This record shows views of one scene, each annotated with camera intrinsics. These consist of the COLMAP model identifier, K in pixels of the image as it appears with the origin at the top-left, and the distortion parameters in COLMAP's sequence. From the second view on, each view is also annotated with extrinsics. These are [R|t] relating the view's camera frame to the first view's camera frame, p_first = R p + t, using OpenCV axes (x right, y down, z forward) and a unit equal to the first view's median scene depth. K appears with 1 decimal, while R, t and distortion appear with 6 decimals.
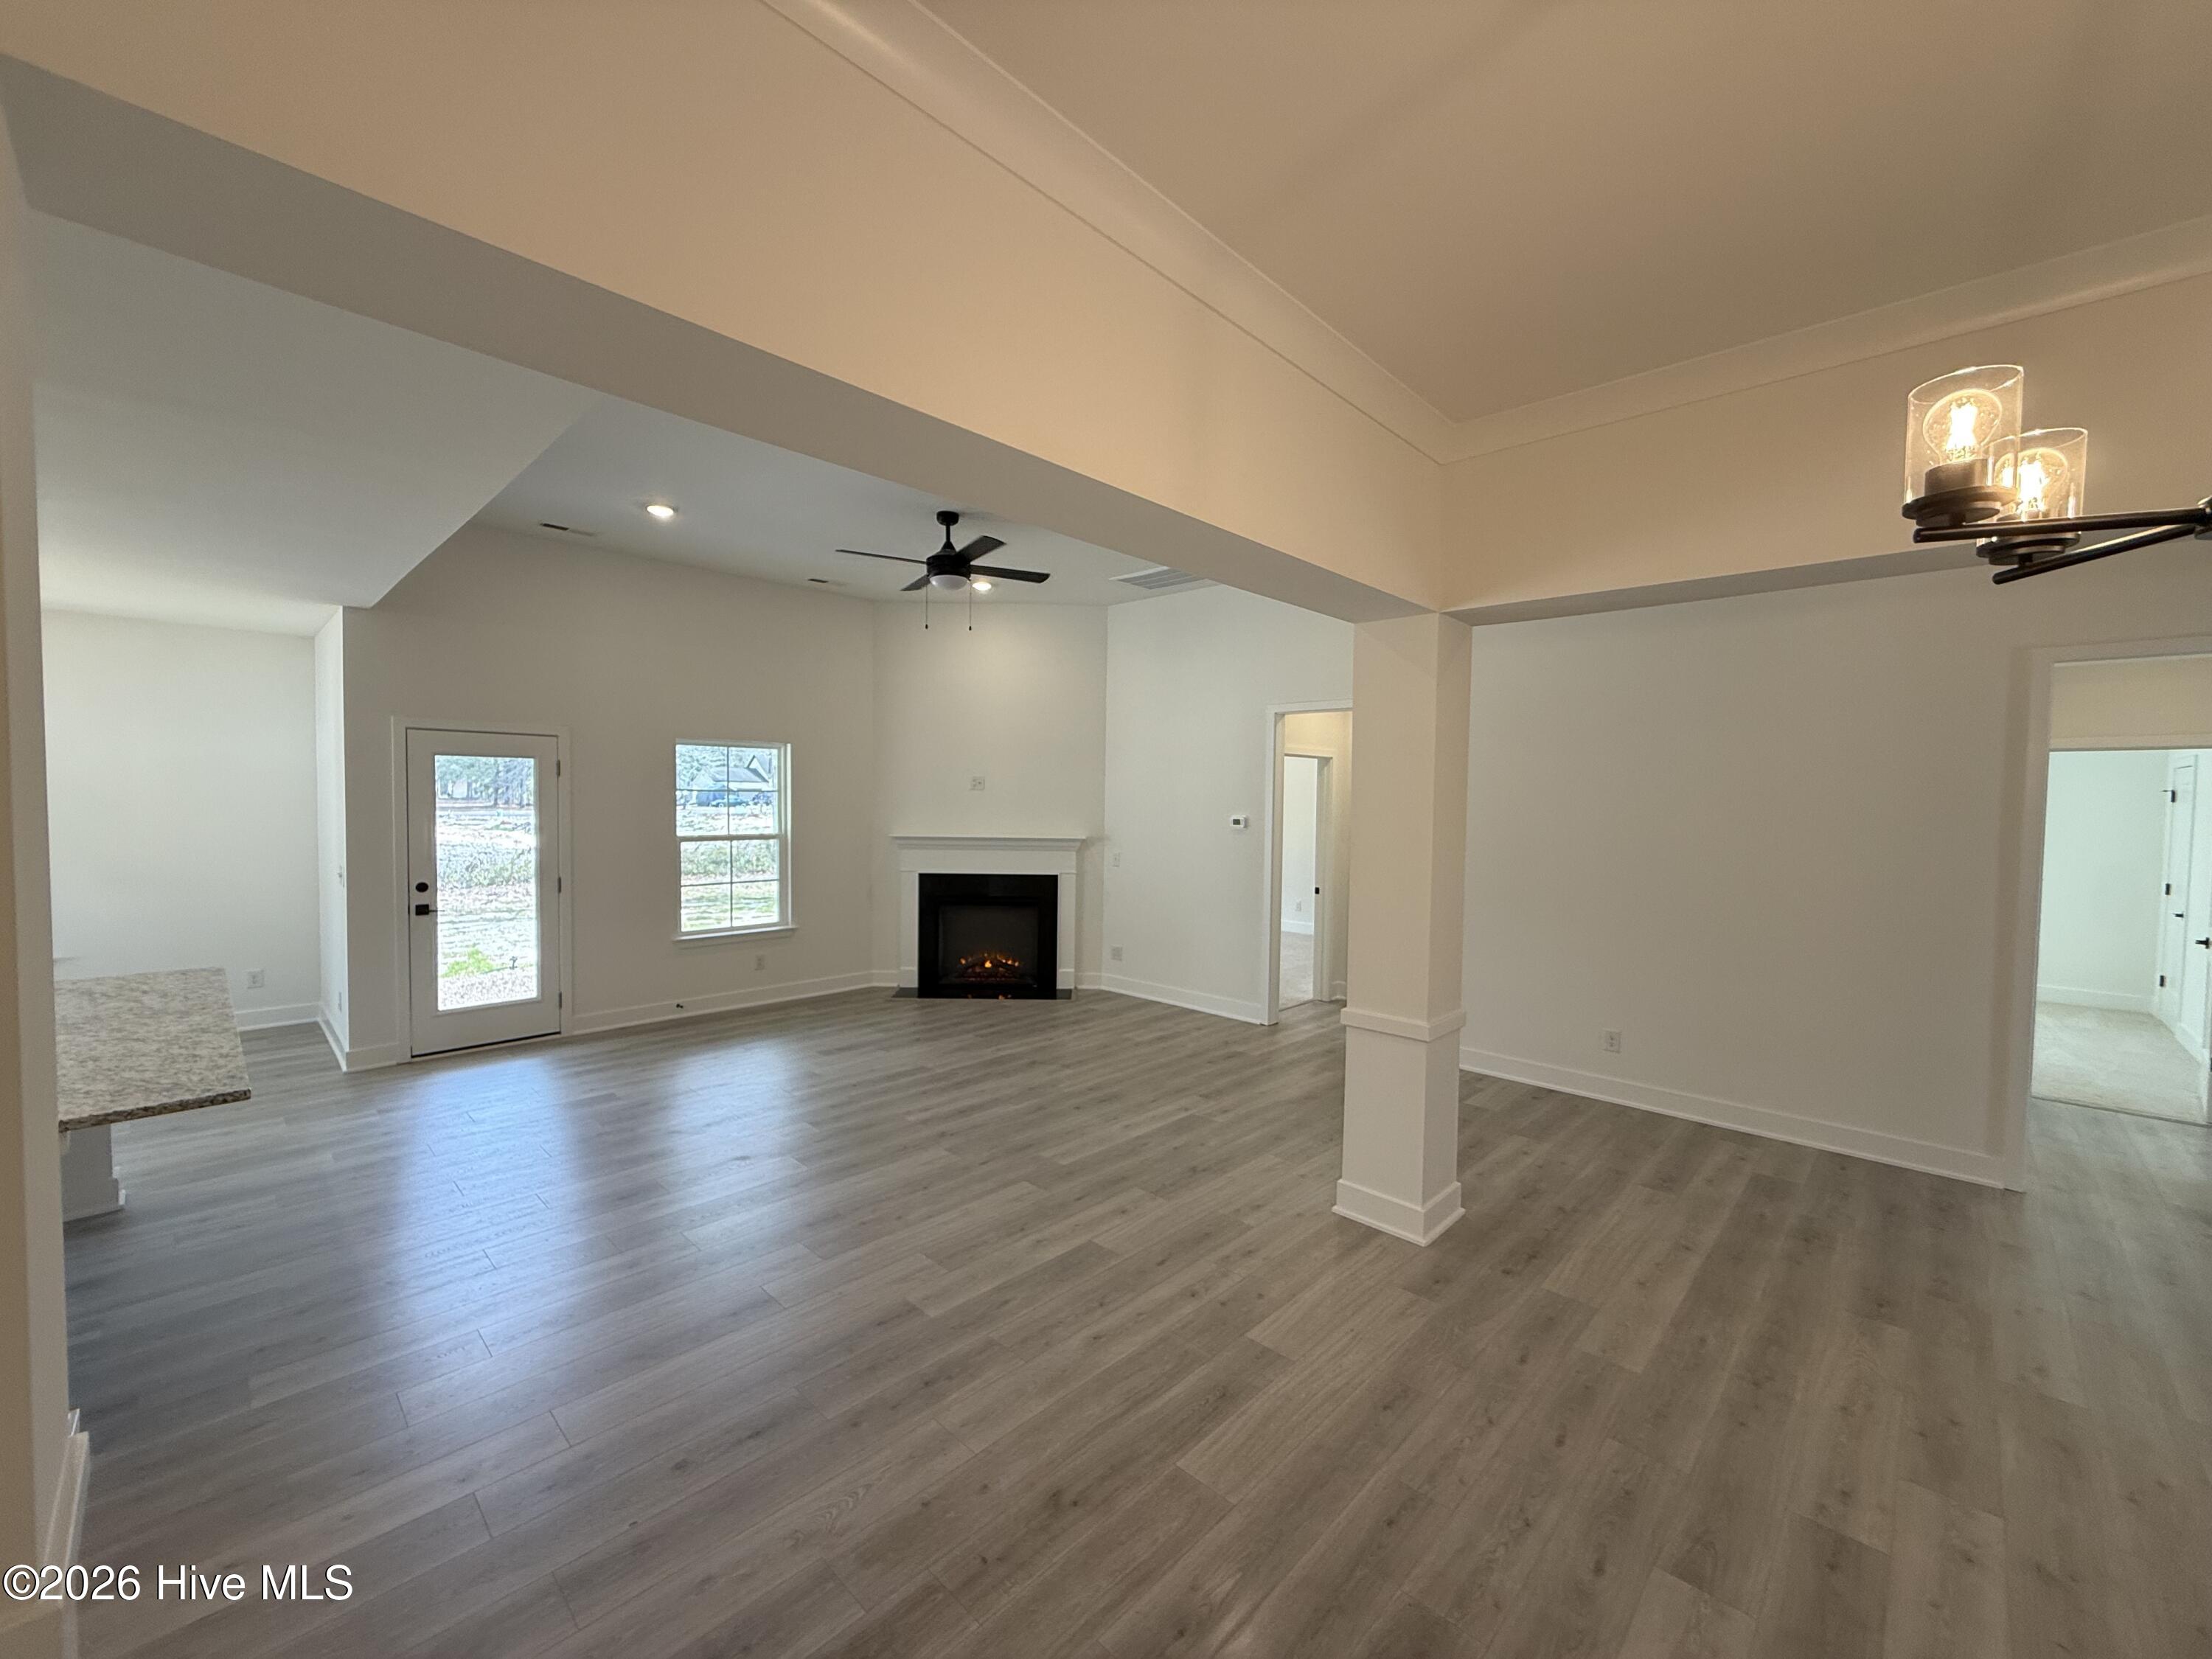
lens RADIAL K [[883.1, 0, 1102.1], [0, 883.1, 827.6], [0, 0, 1]] dist [-0.000004, -0.000297]
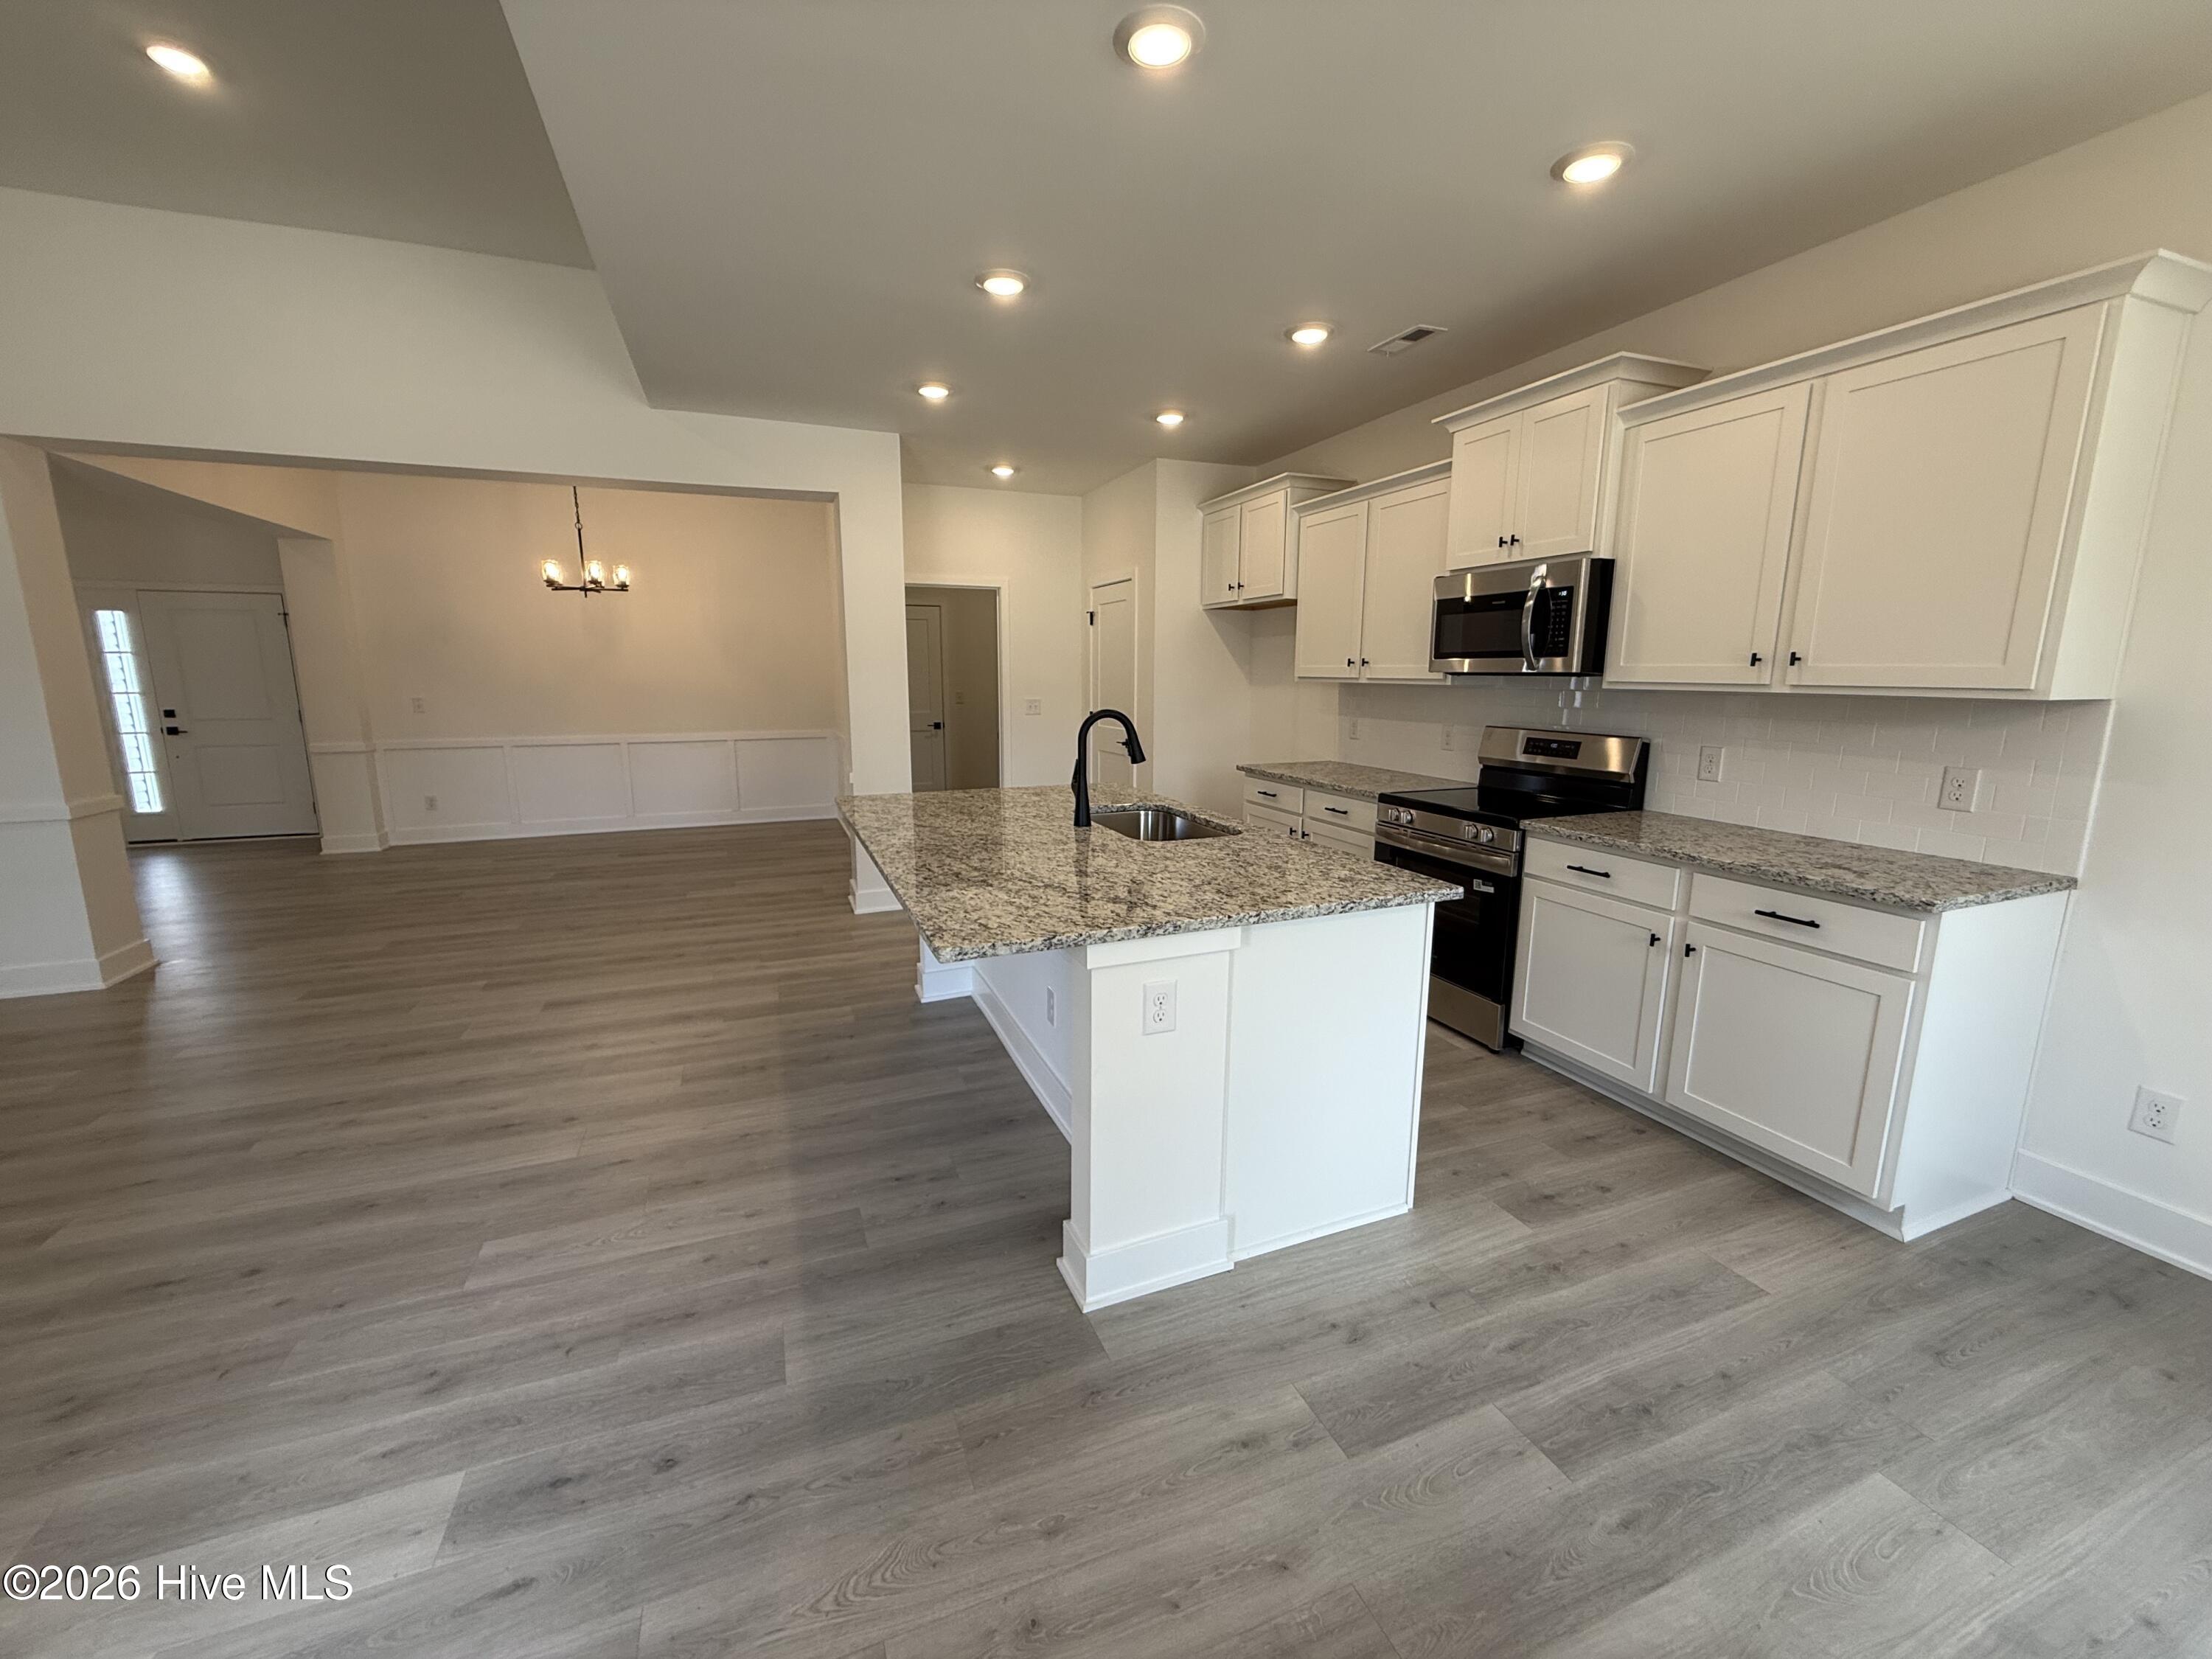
lens RADIAL K [[883.1, 0, 1104.0], [0, 883.1, 835.4], [0, 0, 1]] dist [-0.000004, -0.000297]
pose [[-0.910413, -0.090676, 0.403641, -0.806245], [0.001662, 0.974874, 0.222750, -0.000173], [-0.413698, 0.203466, -0.887387, 0.873751]]
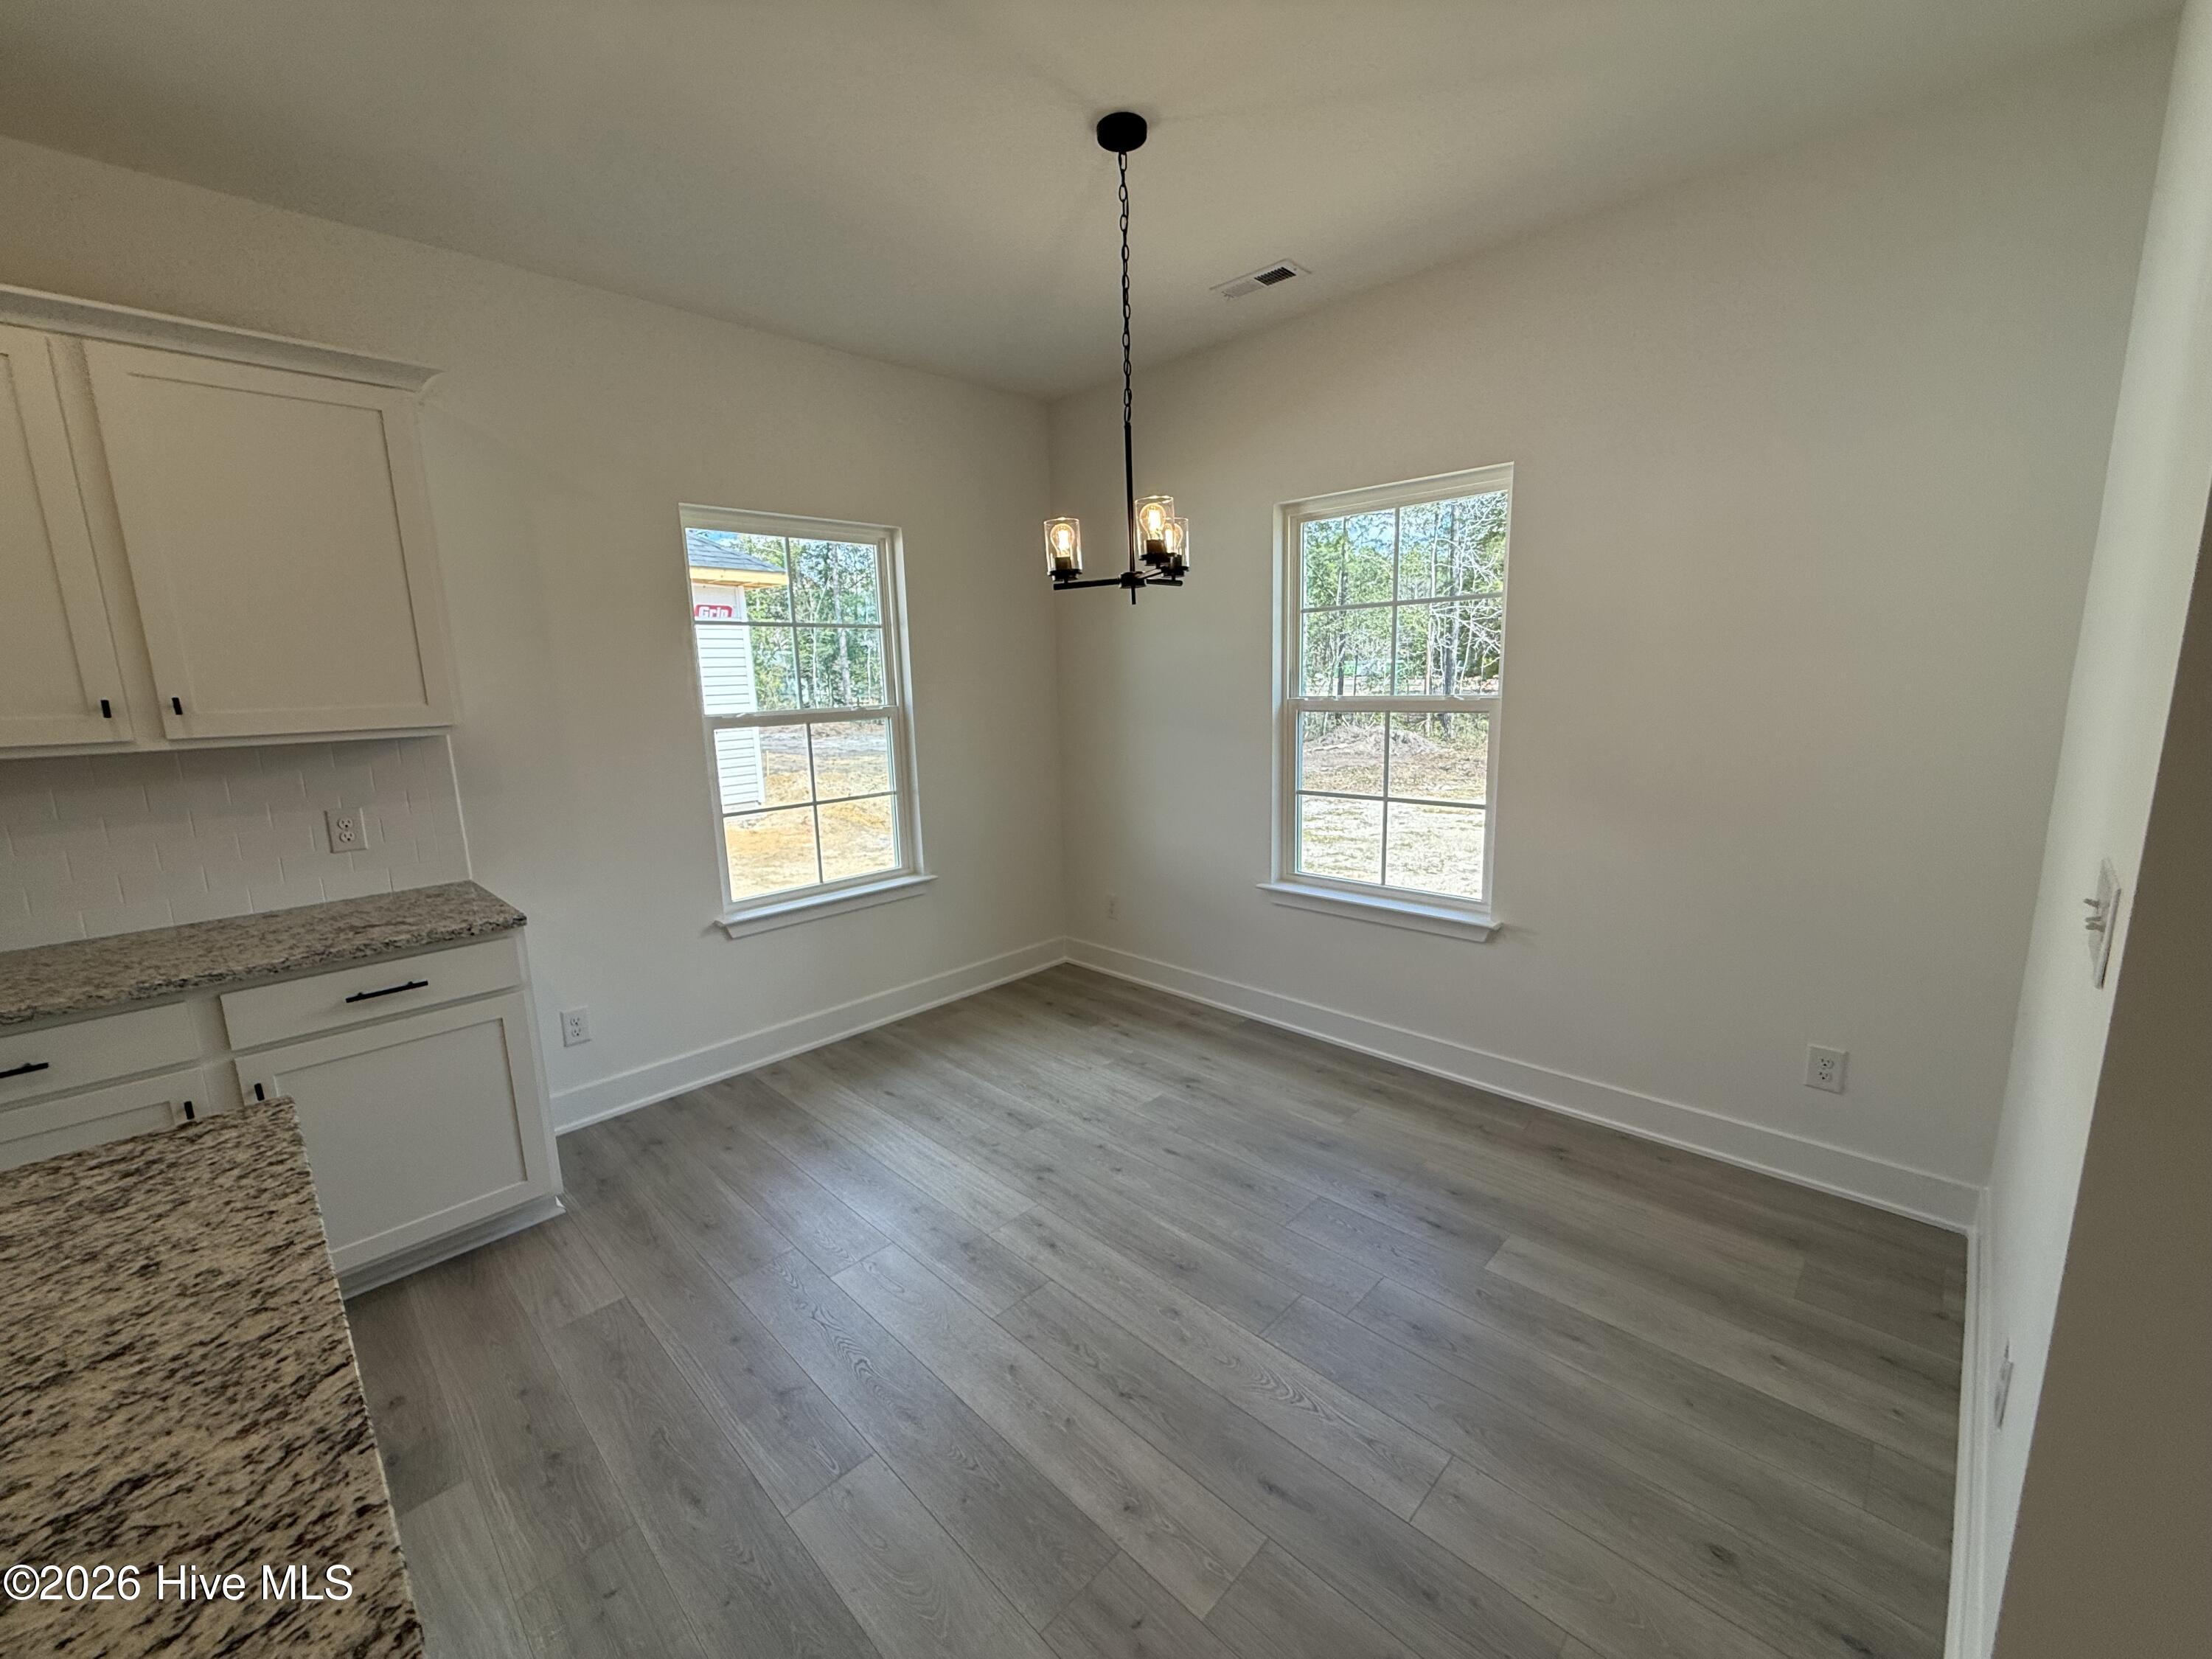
lens RADIAL K [[883.1, 0, 1100.3], [0, 883.1, 834.6], [0, 0, 1]] dist [-0.000004, -0.000297]
pose [[-0.013482, 0.166835, -0.985893, -0.592962], [-0.006511, 0.985947, 0.166934, 0.001861], [0.999888, 0.008670, -0.012207, 0.691455]]
